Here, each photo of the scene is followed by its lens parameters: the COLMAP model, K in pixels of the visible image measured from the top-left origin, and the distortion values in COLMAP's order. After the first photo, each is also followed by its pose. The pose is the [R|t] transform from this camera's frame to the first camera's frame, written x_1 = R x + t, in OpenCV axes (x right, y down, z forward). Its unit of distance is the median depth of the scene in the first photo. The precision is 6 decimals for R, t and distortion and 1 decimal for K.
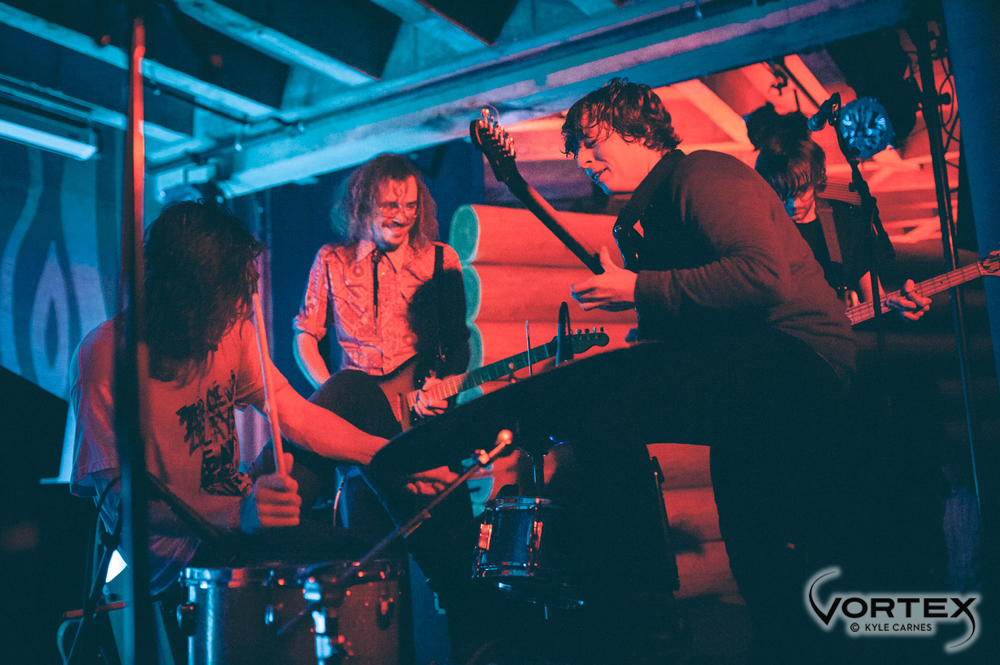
lens RADIAL K [[1004.9, 0, 540.8], [0, 1004.9, 330.8], [0, 0, 1]] dist [-0.007747, -0.005542]
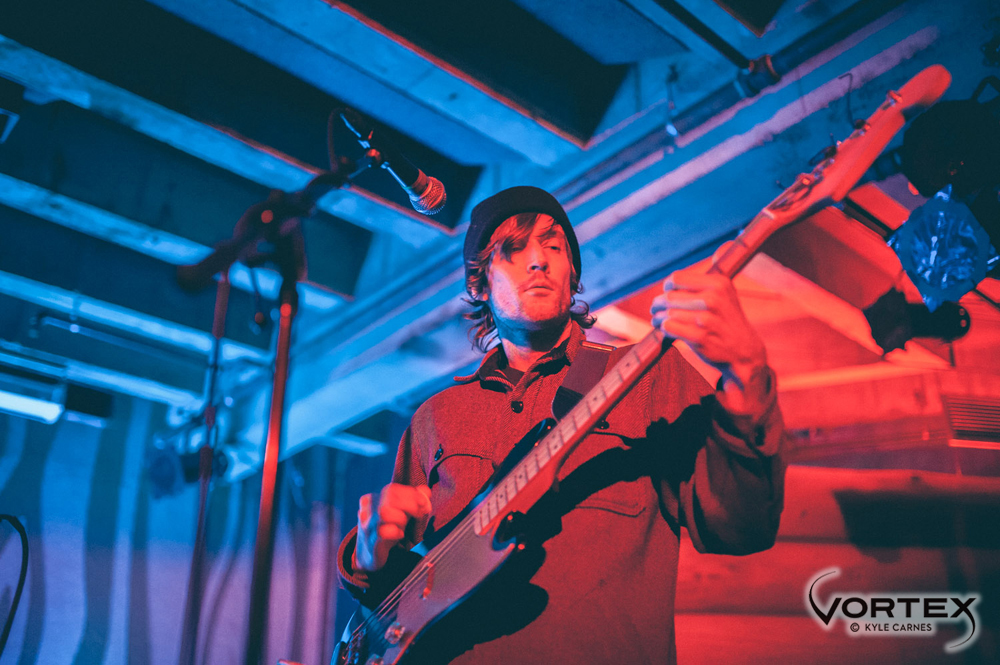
lens RADIAL K [[982.3, 0, 500.0], [0, 982.3, 332.5], [0, 0, 1]] dist [0.010917, 0.011792]
pose [[0.941003, -0.092865, -0.325406, 0.212072], [-0.013194, 0.950809, -0.309498, 0.019930], [0.338140, 0.295532, 0.893489, 0.339787]]
